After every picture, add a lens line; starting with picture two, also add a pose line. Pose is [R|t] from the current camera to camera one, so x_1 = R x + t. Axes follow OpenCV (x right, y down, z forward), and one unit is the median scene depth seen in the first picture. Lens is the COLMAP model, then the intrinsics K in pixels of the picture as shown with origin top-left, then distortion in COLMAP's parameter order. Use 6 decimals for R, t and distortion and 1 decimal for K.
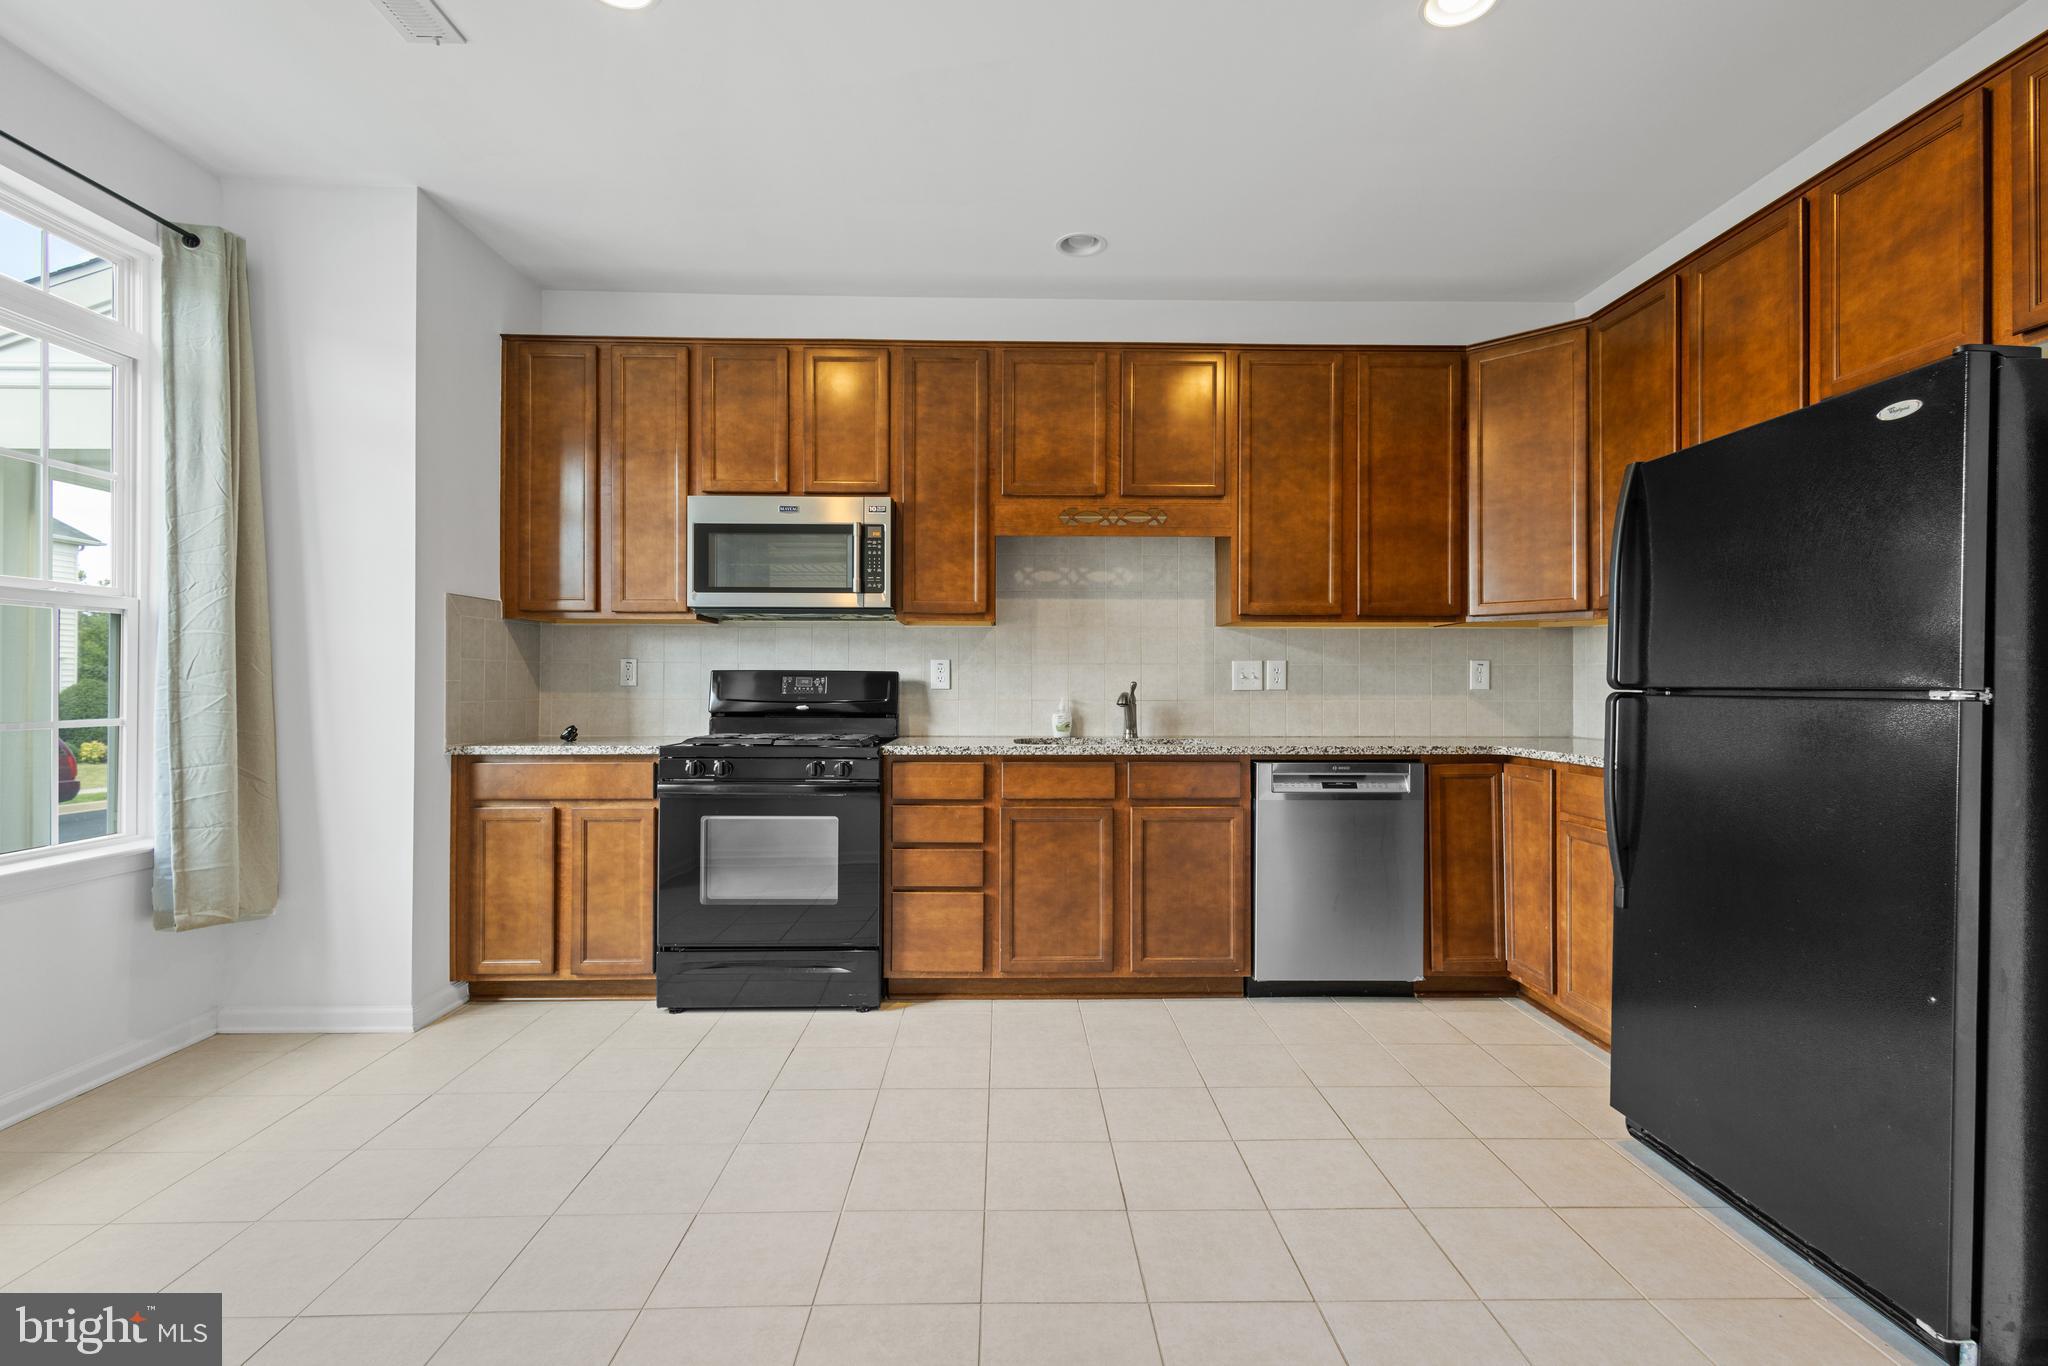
lens RADIAL K [[946.4, 0, 1029.1], [0, 946.4, 683.9], [0, 0, 1]] dist [0.005962, -0.000018]
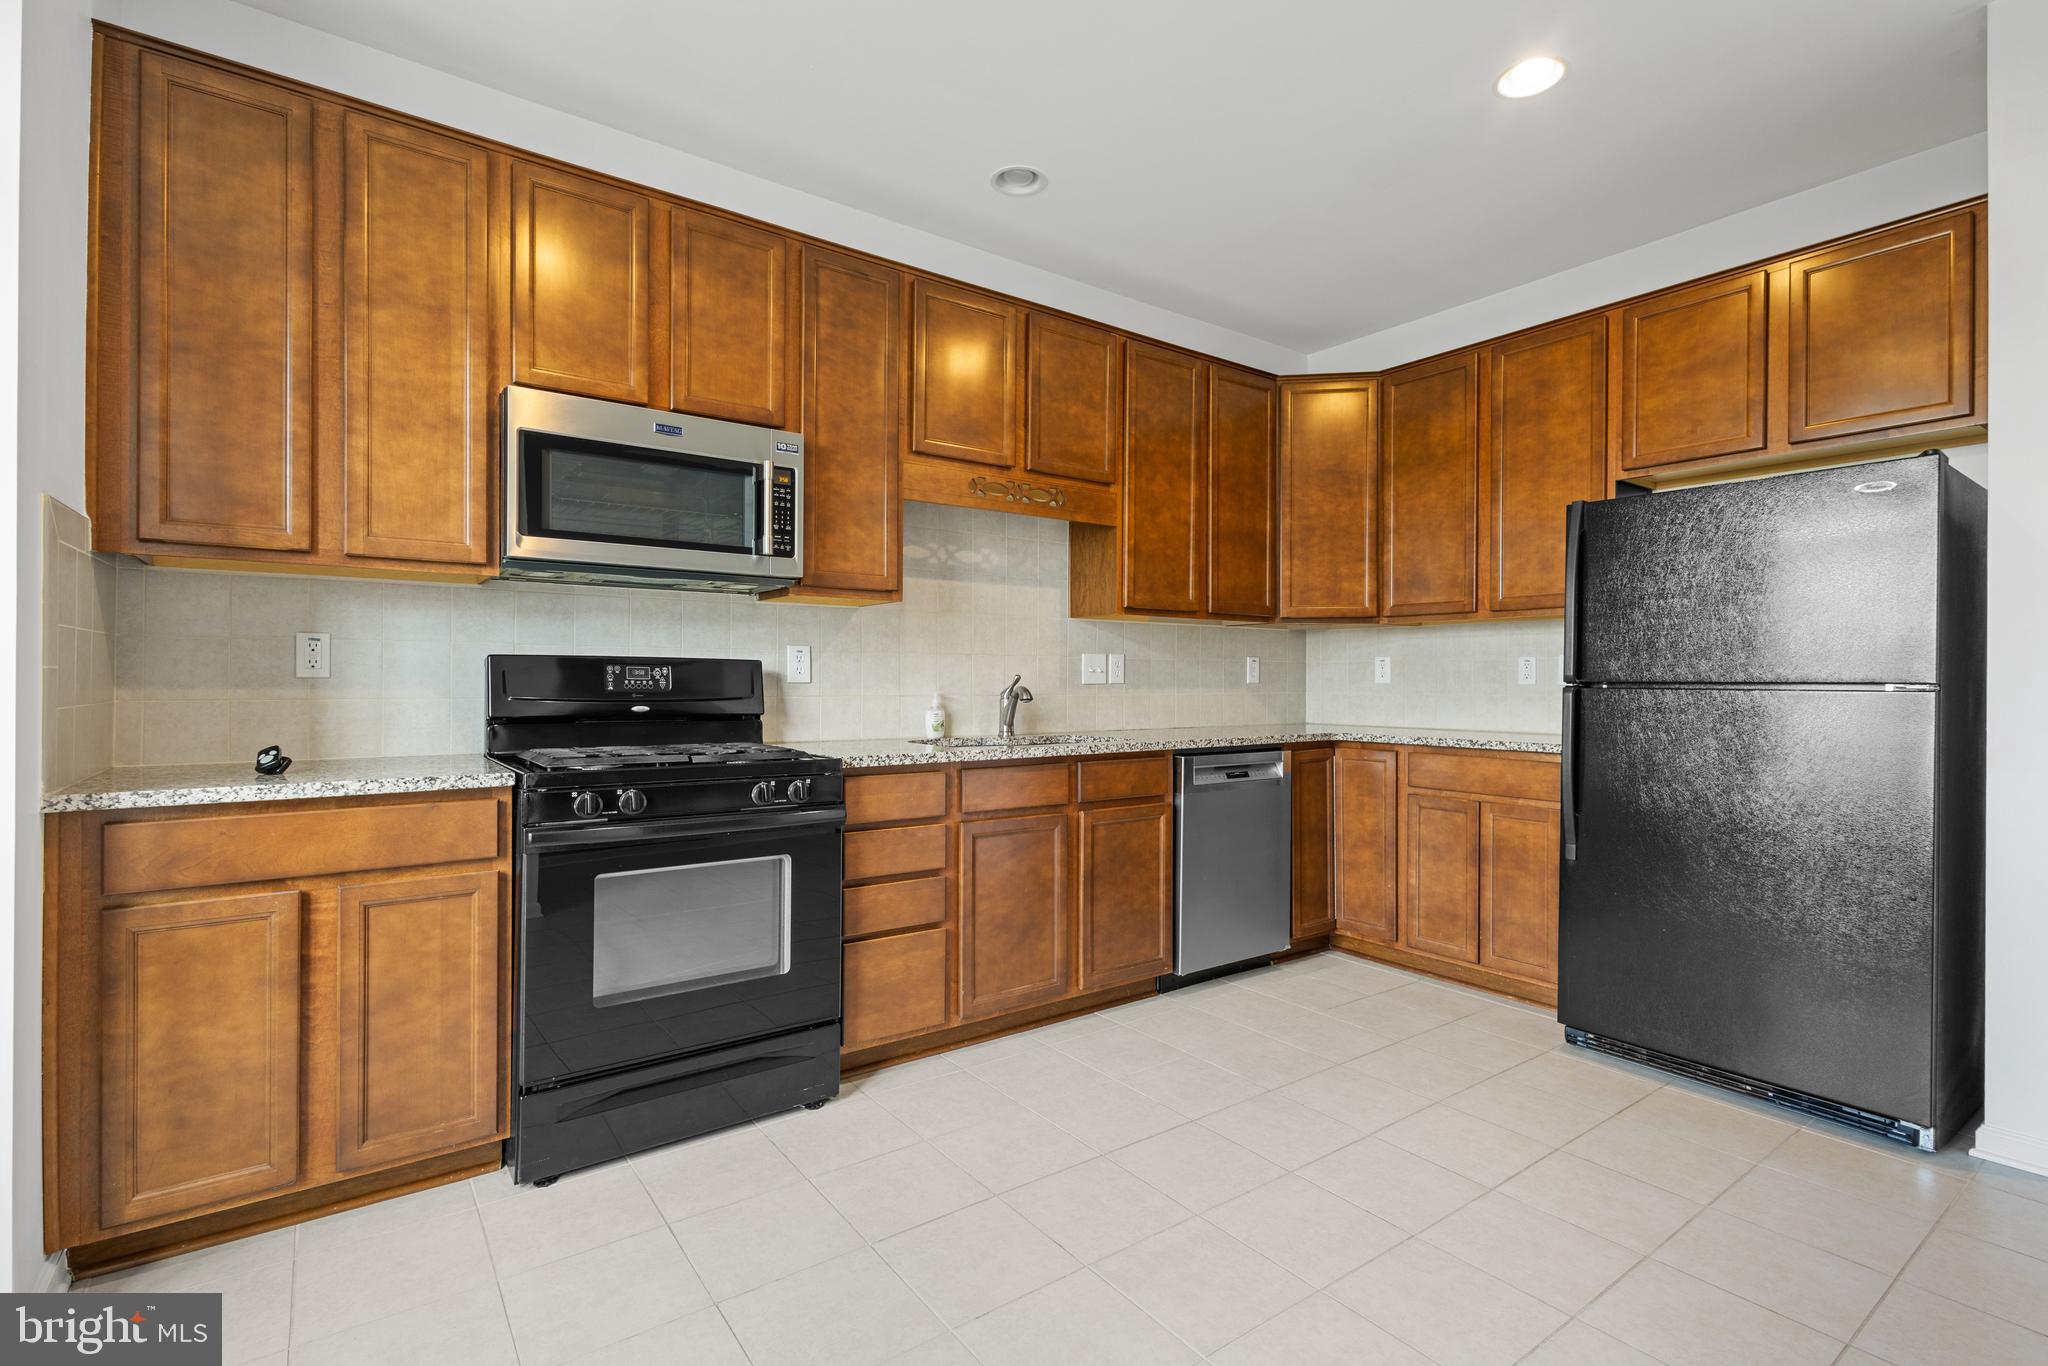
lens RADIAL K [[946.4, 0, 1029.1], [0, 946.4, 683.9], [0, 0, 1]] dist [0.005962, -0.000018]
pose [[0.820103, -0.000856, 0.572215, -0.462076], [-0.003916, 0.999967, 0.007107, -0.000076], [-0.572203, -0.008069, 0.820073, 0.275624]]
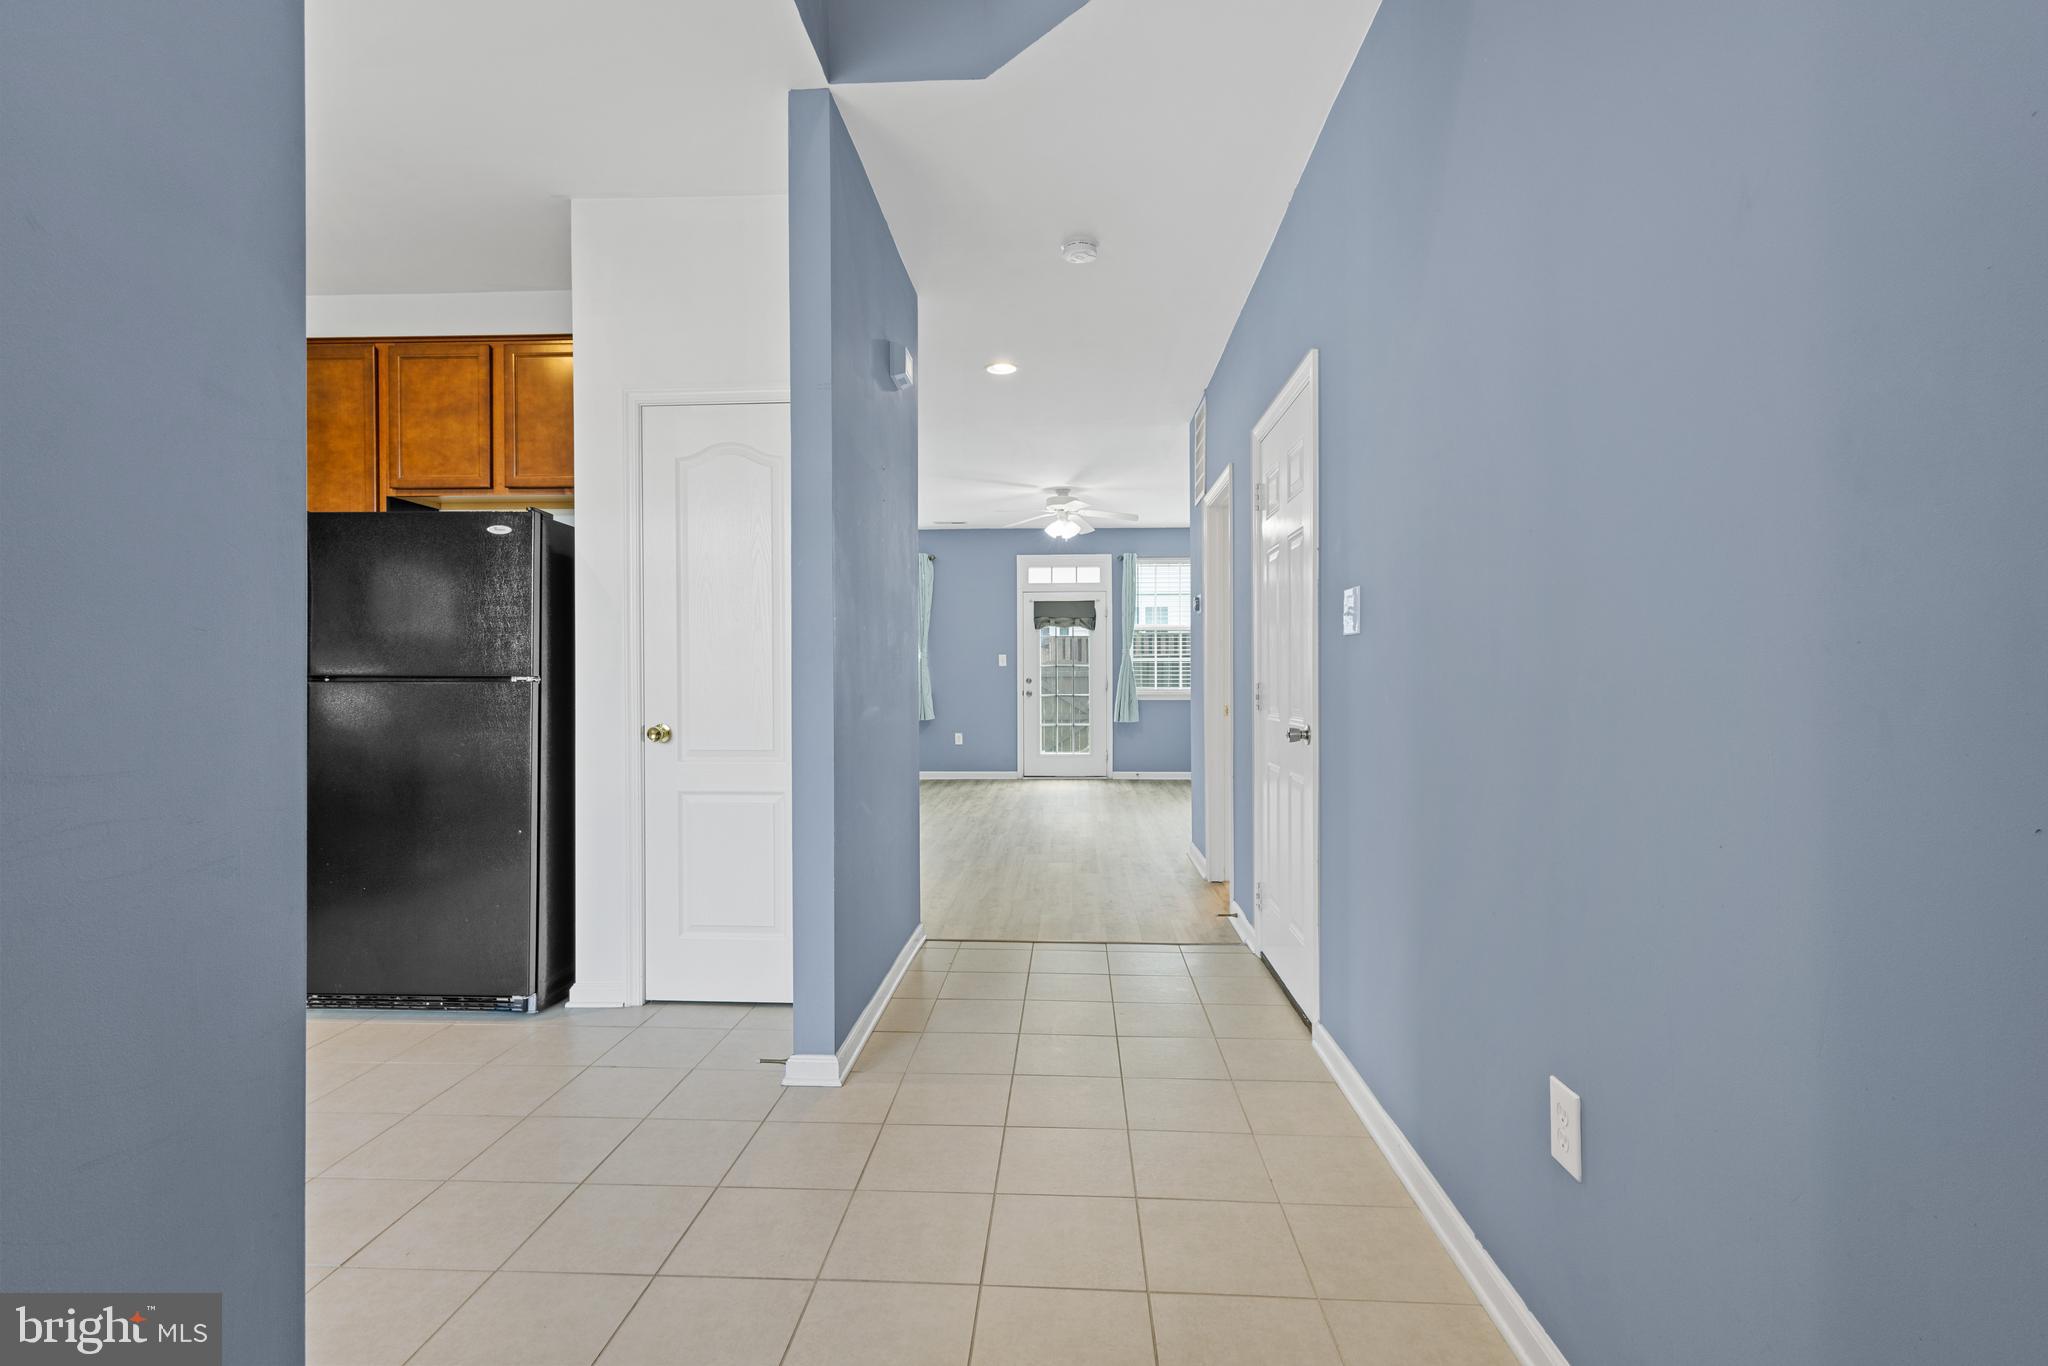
lens RADIAL K [[946.4, 0, 1029.1], [0, 946.4, 683.9], [0, 0, 1]] dist [0.005962, -0.000018]
pose [[0.076957, -0.005704, 0.997018, -0.443025], [-0.001766, 0.999981, 0.005857, 0.003724], [-0.997033, -0.002212, 0.076945, -0.099933]]
